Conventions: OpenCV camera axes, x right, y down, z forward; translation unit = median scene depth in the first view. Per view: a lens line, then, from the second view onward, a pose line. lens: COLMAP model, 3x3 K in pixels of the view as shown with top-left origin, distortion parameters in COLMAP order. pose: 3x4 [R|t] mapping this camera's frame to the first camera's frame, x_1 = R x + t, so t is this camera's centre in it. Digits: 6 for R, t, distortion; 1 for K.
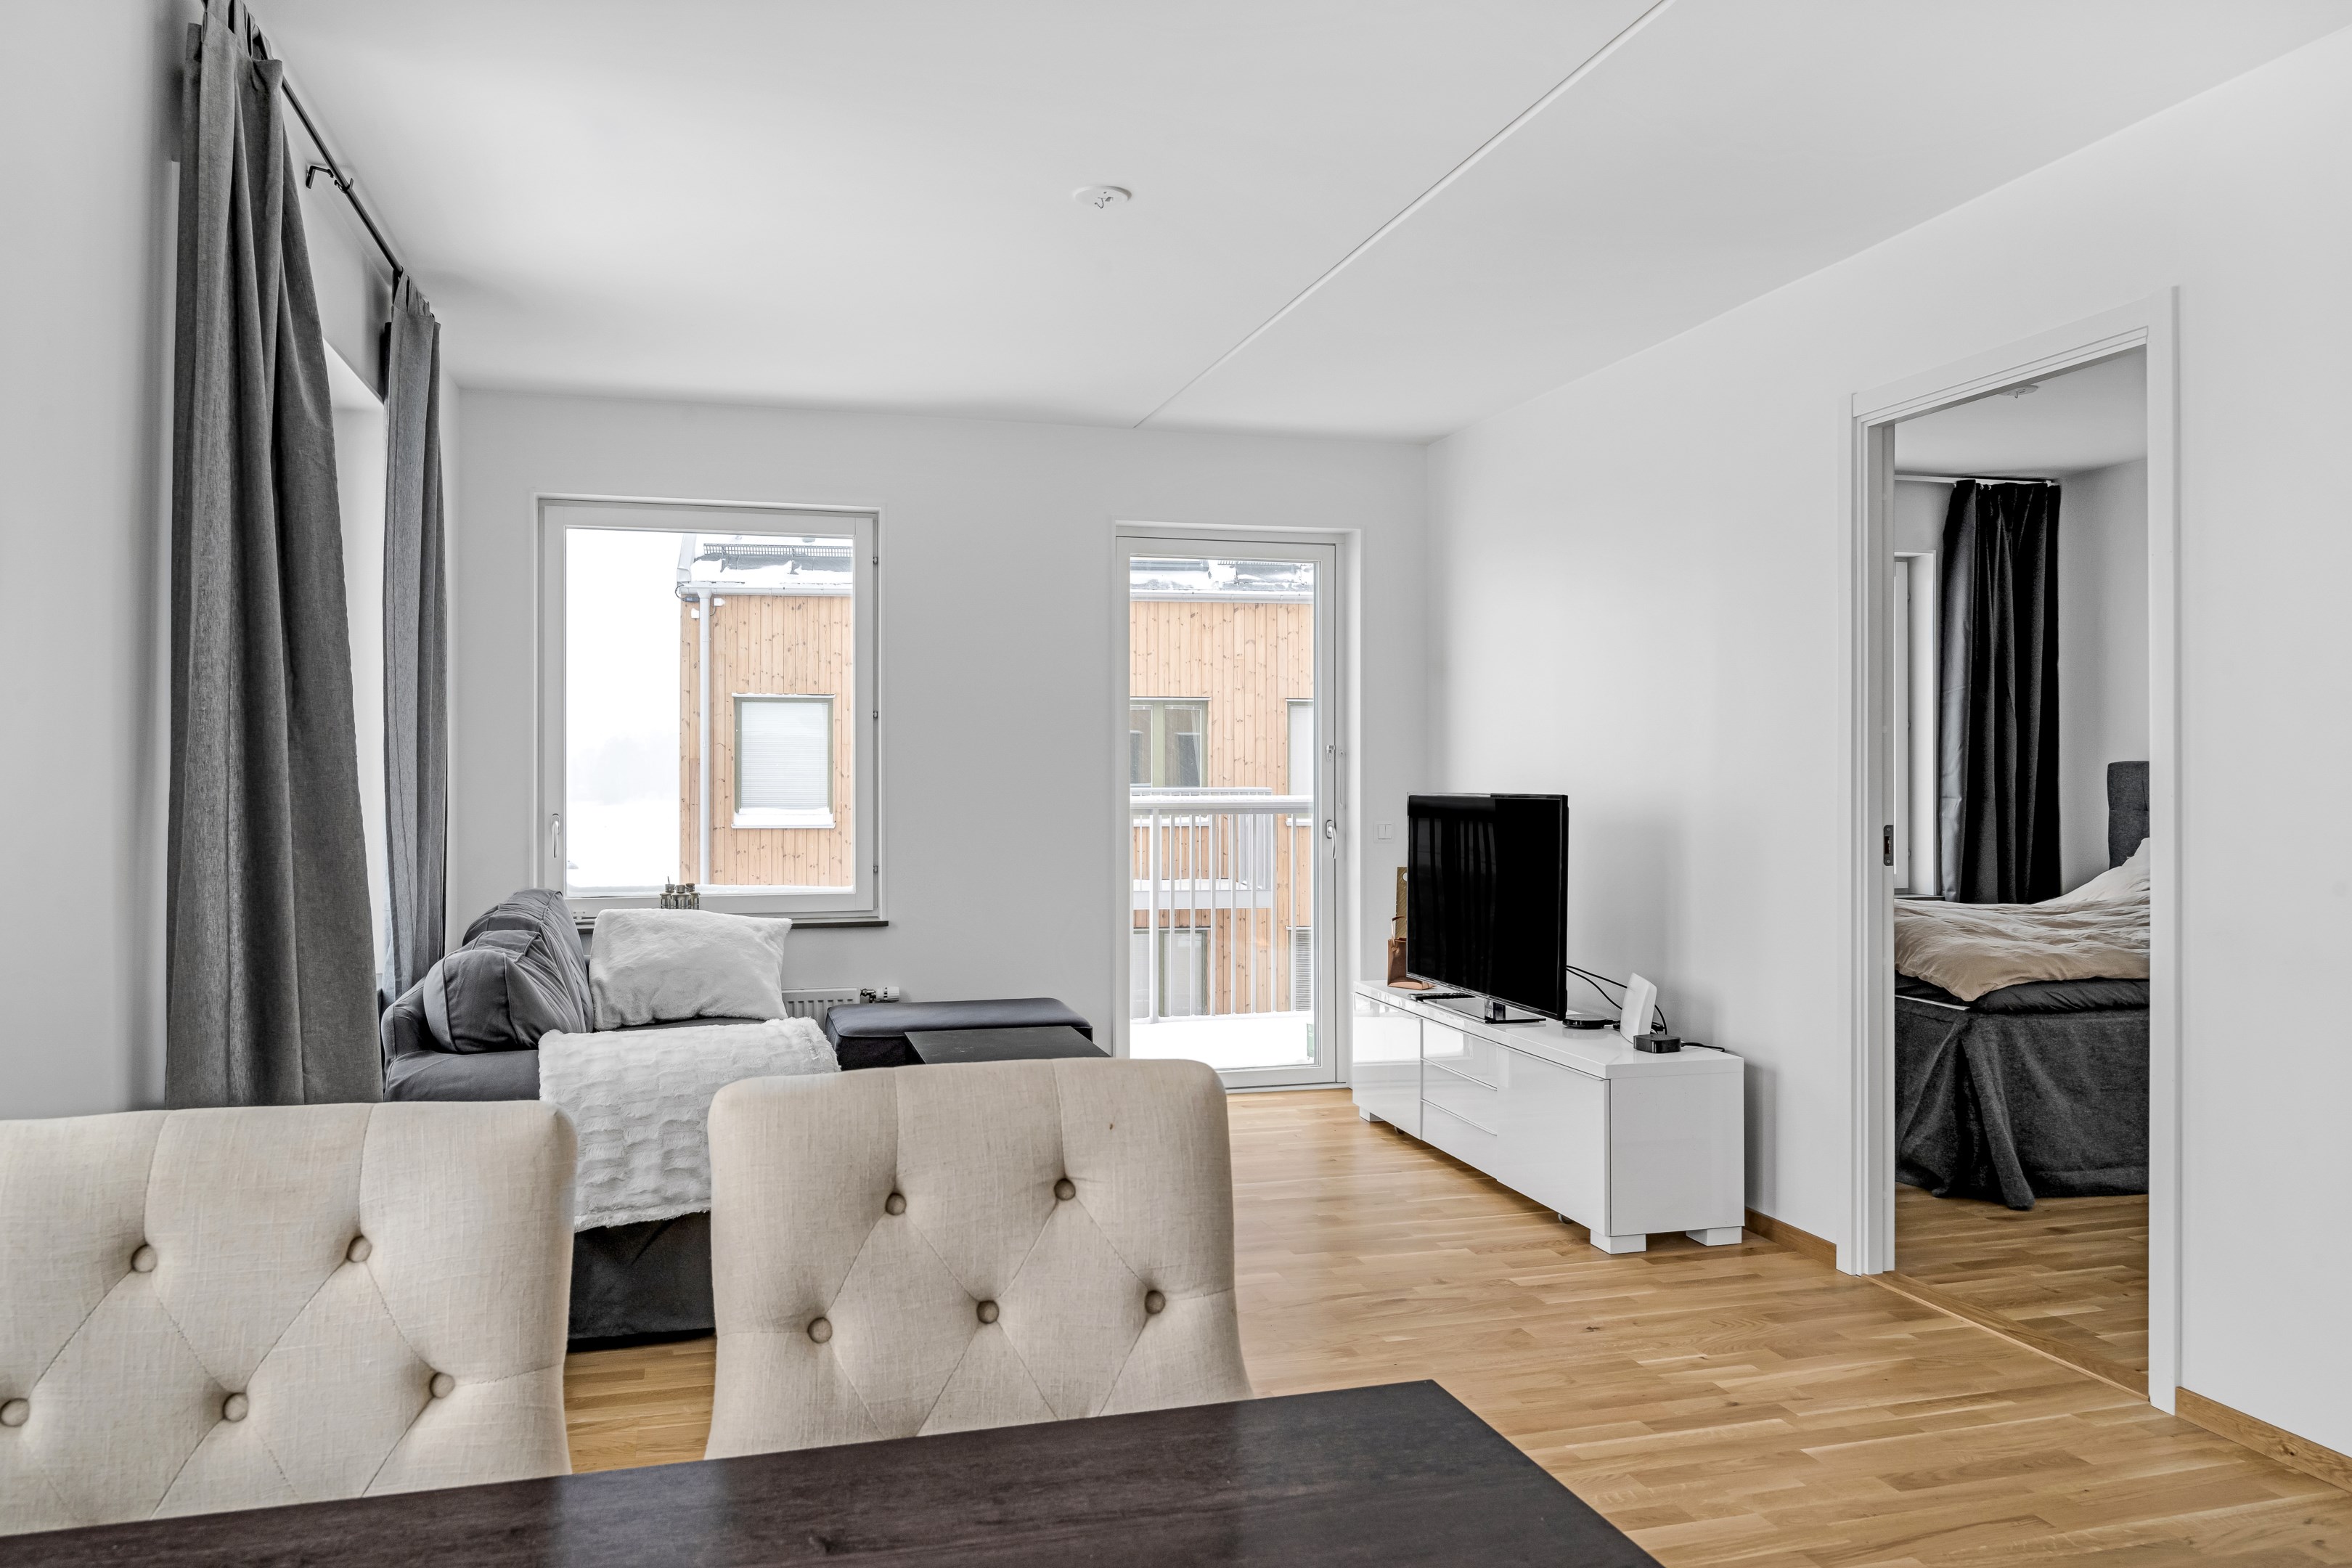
lens RADIAL K [[1679.3, 0, 1168.9], [0, 1679.3, 776.5], [0, 0, 1]] dist [-0.003400, -0.000461]
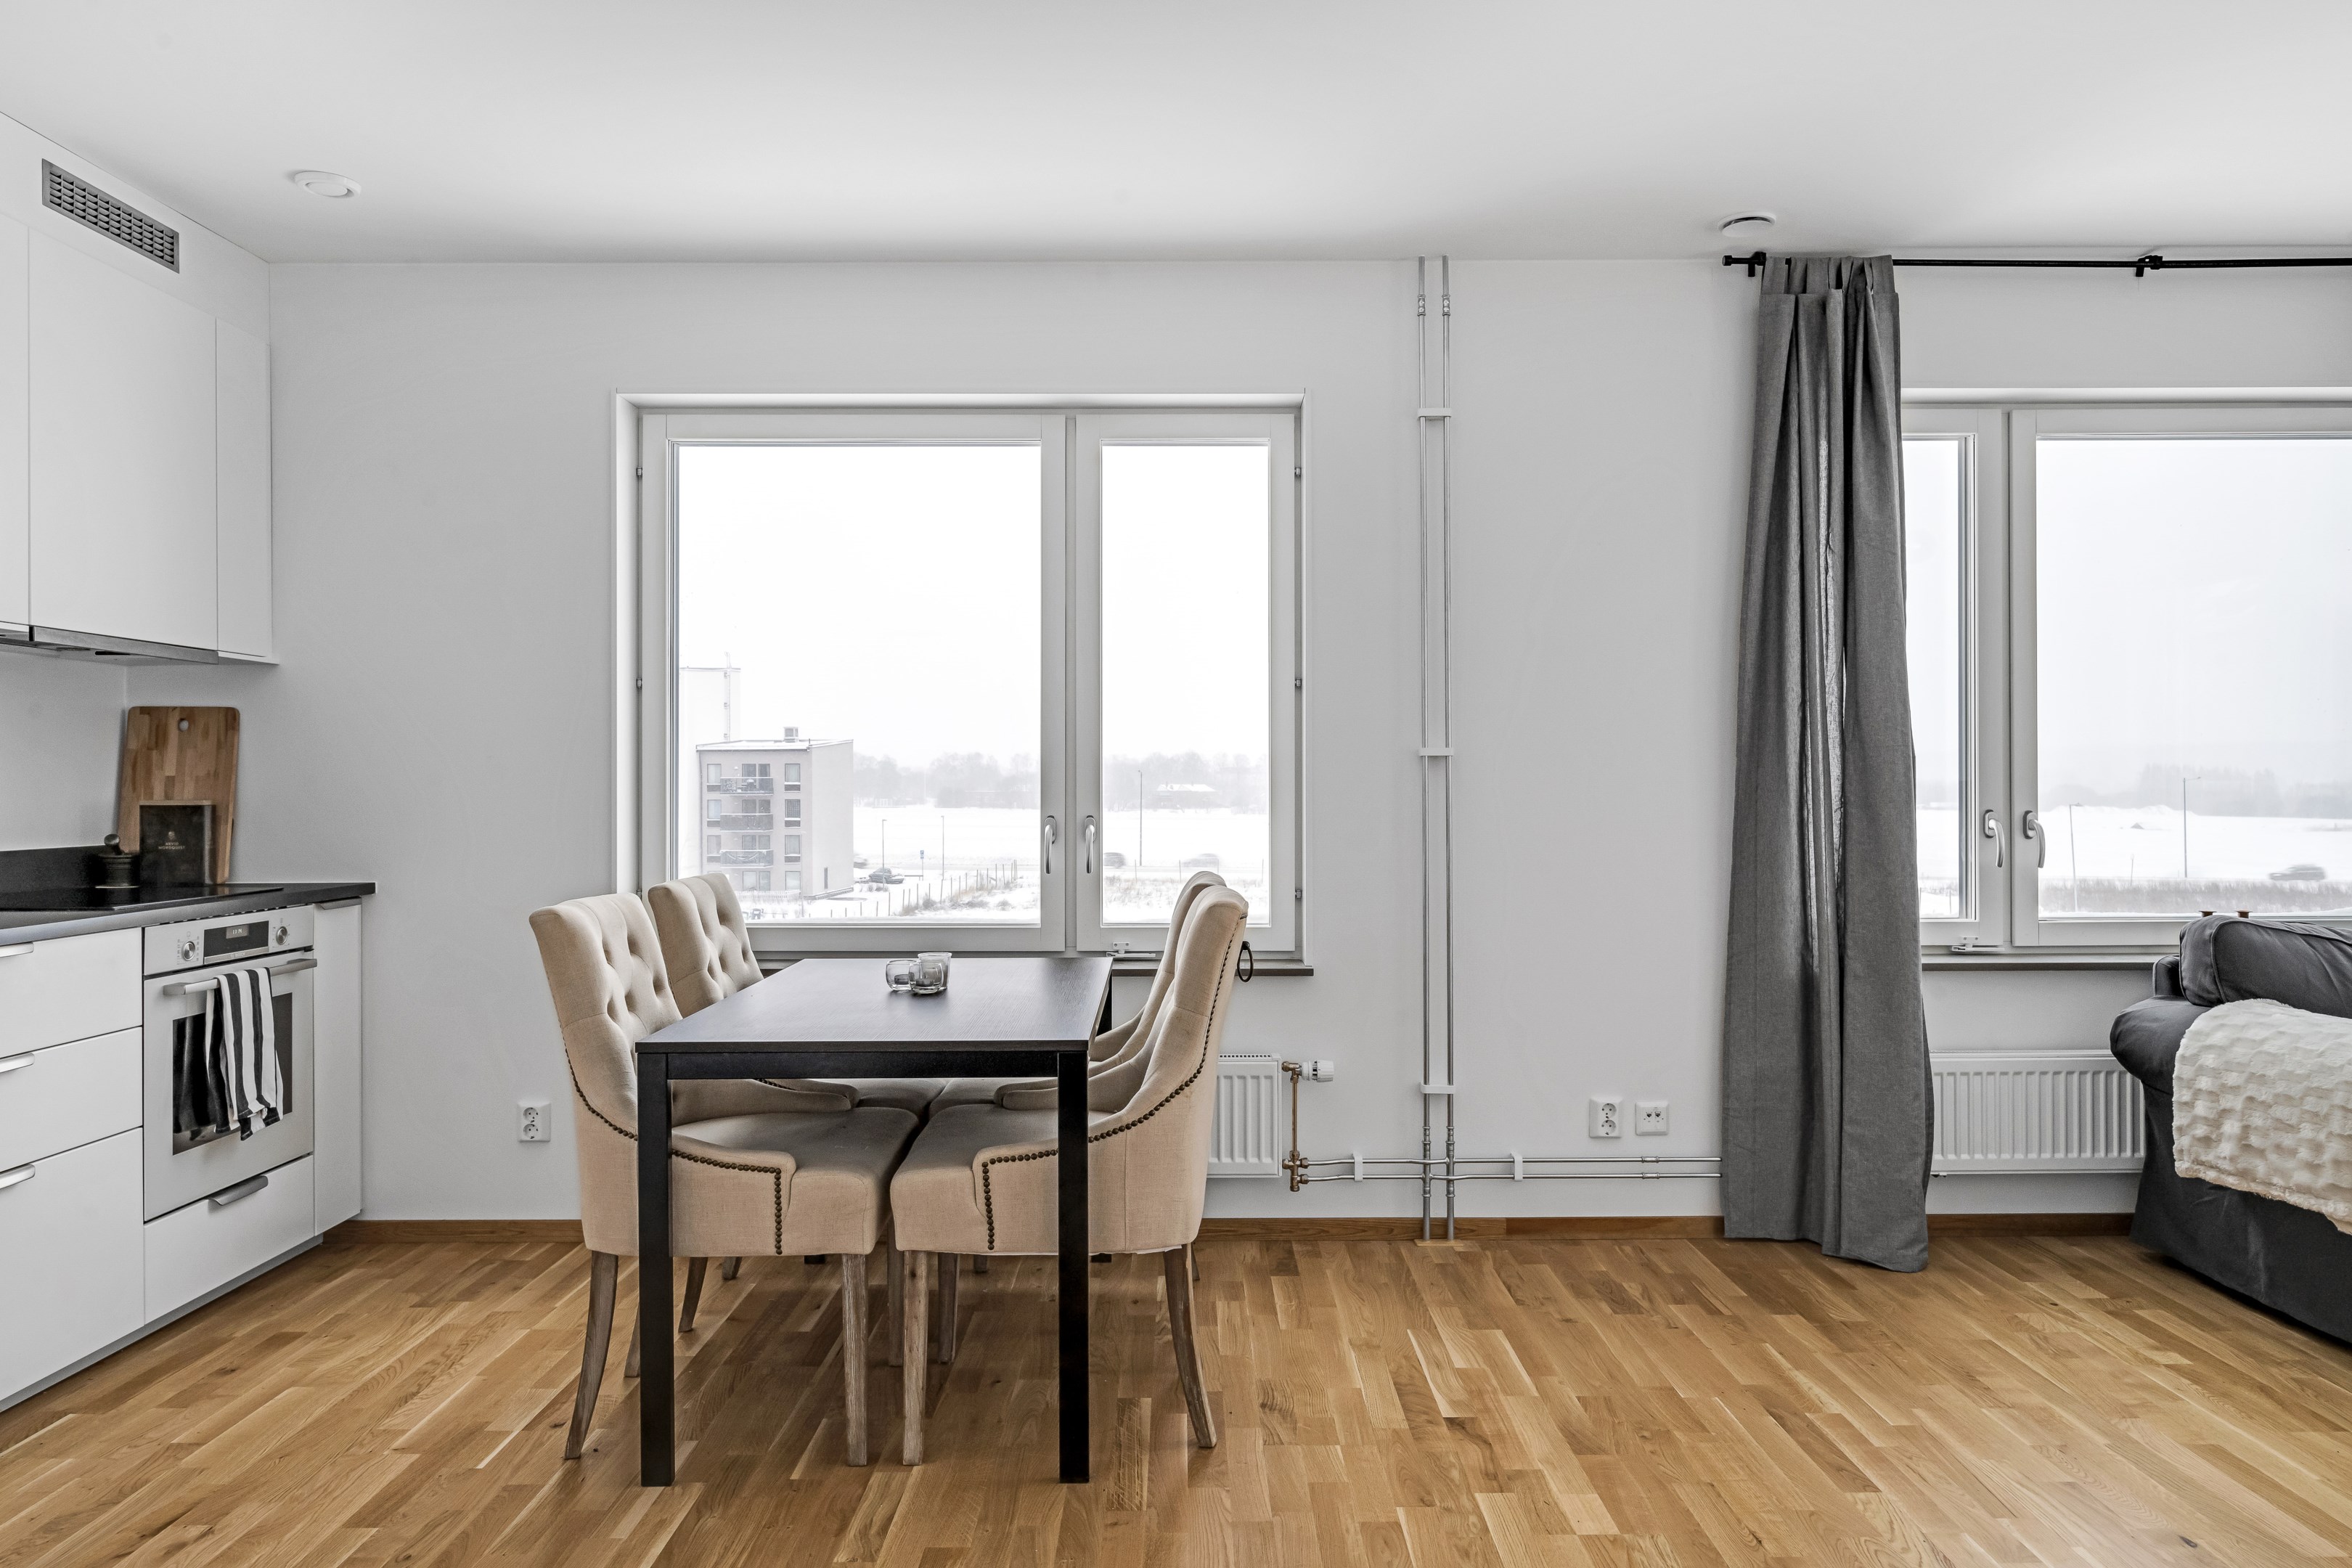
lens RADIAL K [[1546.5, 0, 1166.6], [0, 1546.5, 778.0], [0, 0, 1]] dist [-0.014821, 0.008435]
pose [[-0.283385, -0.002459, -0.959003, 0.462301], [0.004278, 0.999984, -0.003828, 0.008965], [0.958997, -0.005187, -0.283370, 0.383330]]
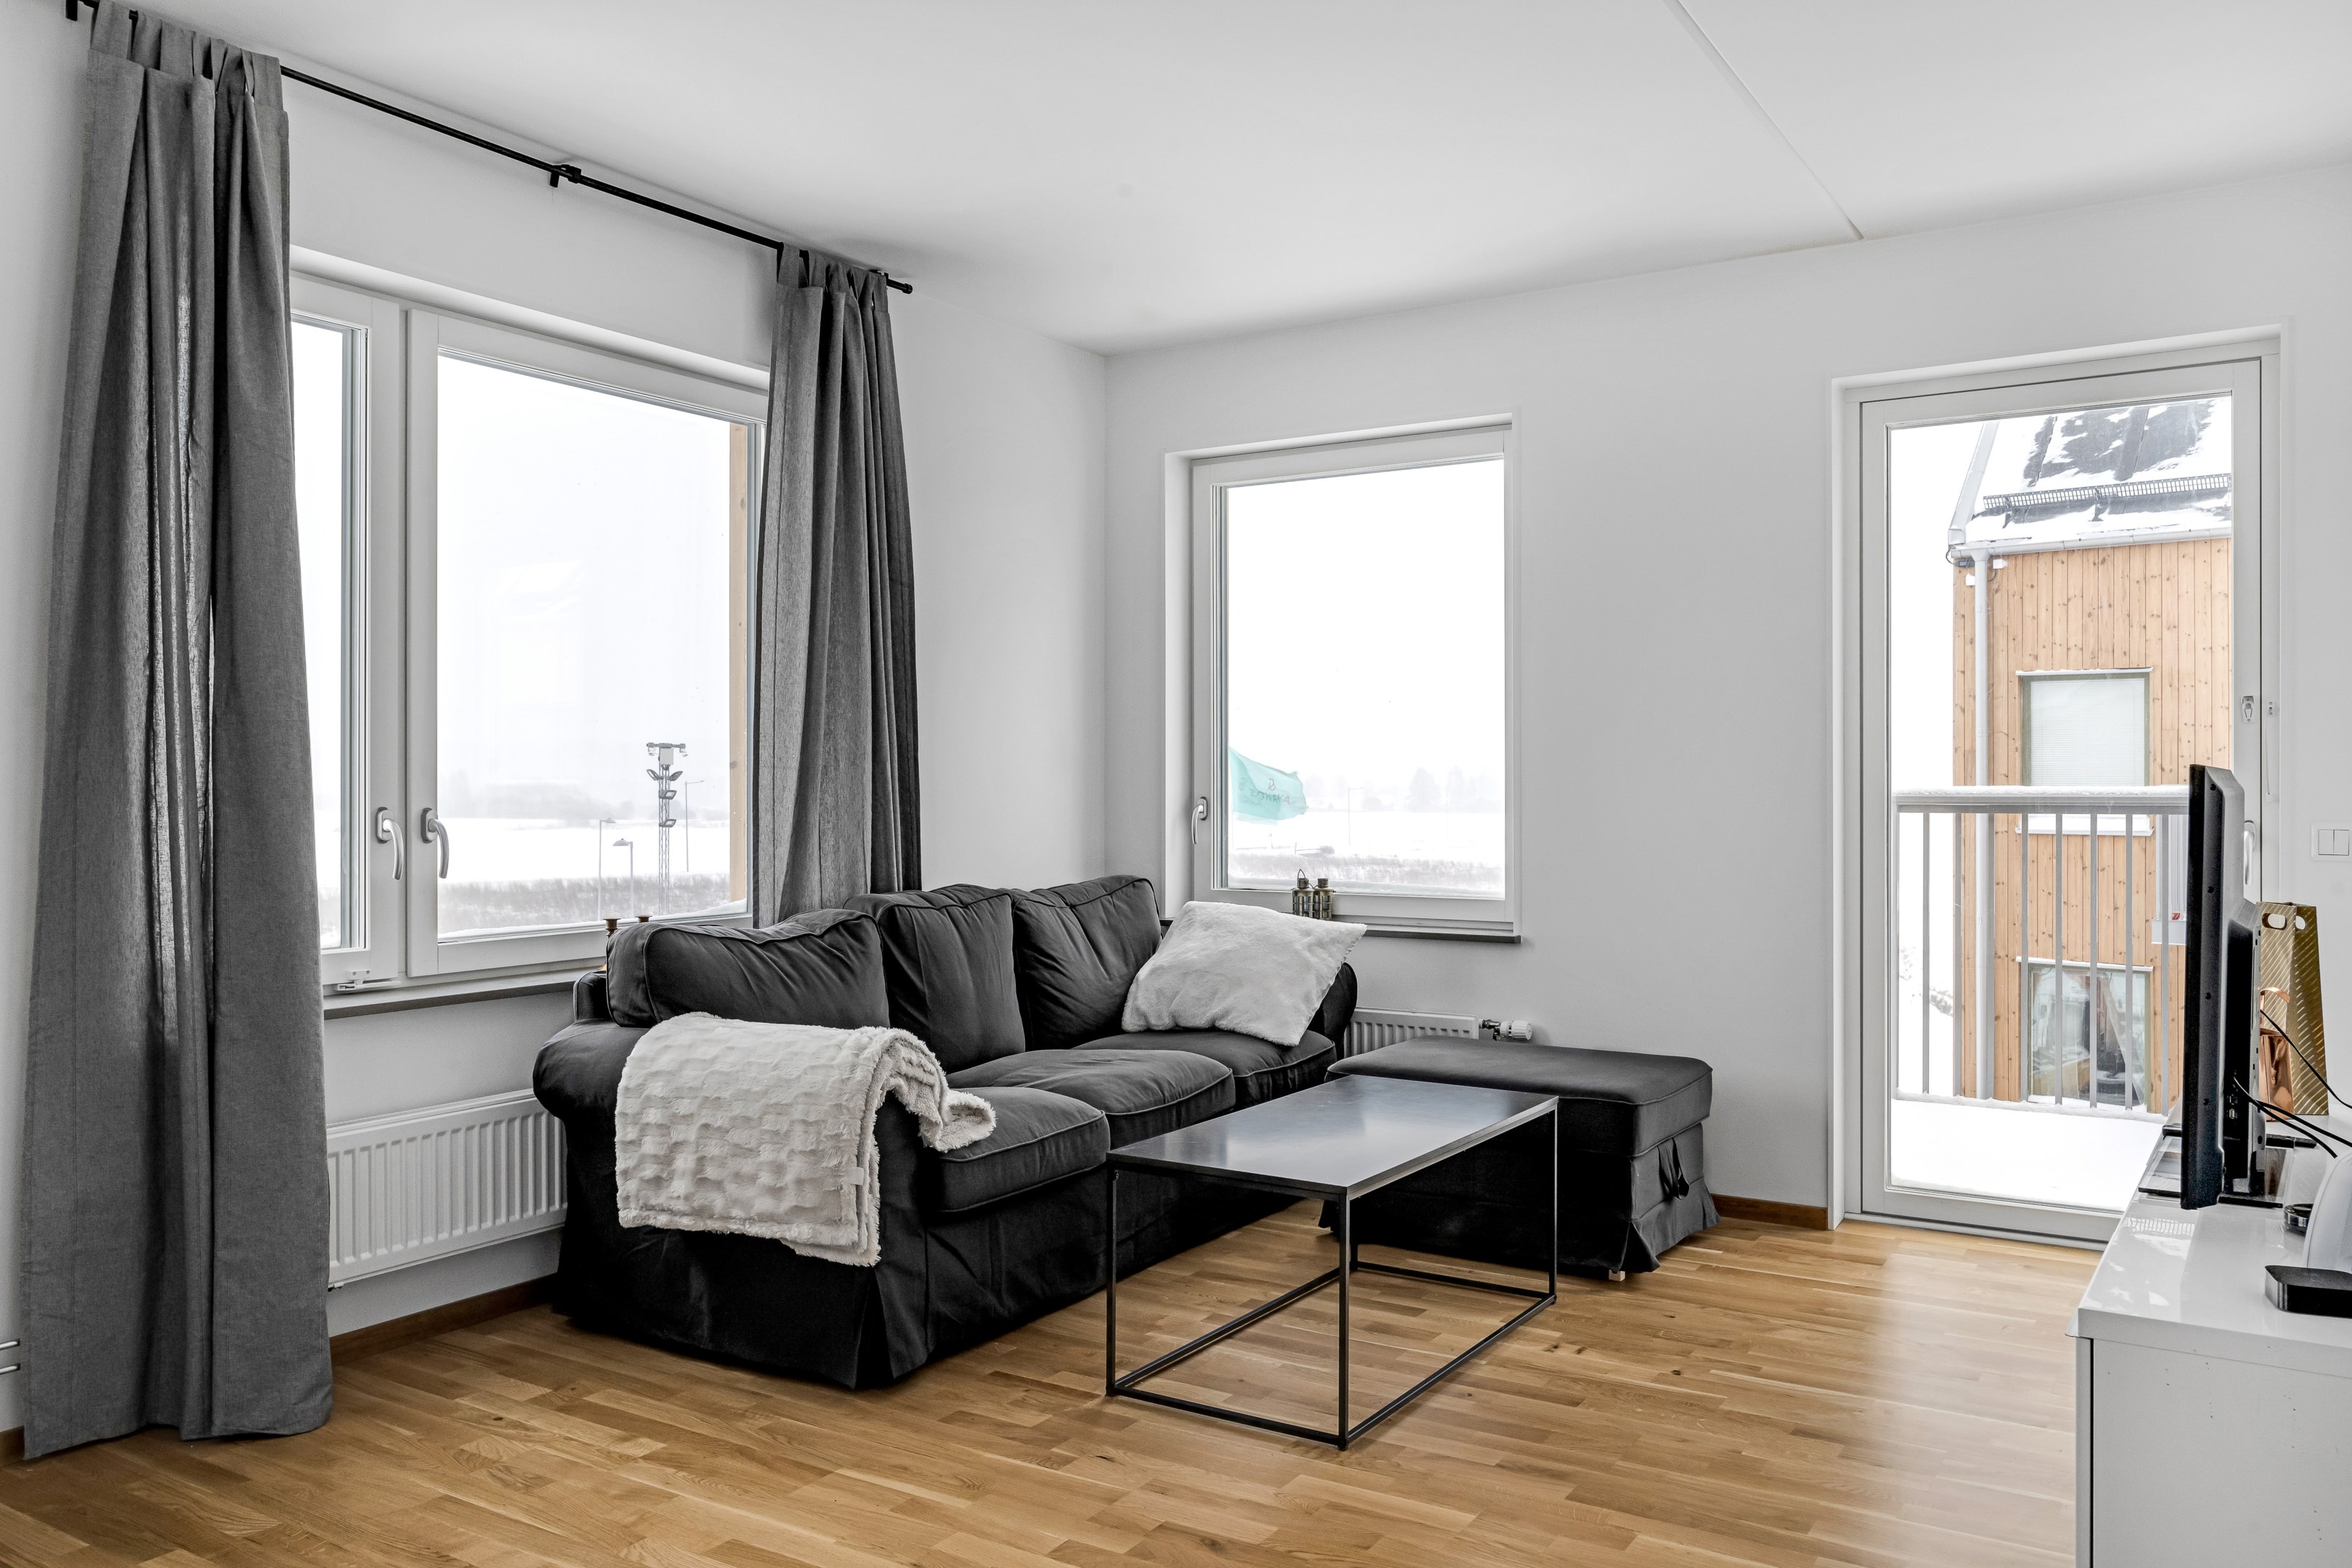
lens RADIAL K [[1750.2, 0, 1186.4], [0, 1750.2, 779.1], [0, 0, 1]] dist [-0.010432, 0.004525]
pose [[0.665297, -0.000023, -0.746578, 0.343738], [-0.000078, 1.000000, -0.000100, 0.012324], [0.746578, 0.000125, 0.665297, 0.341390]]
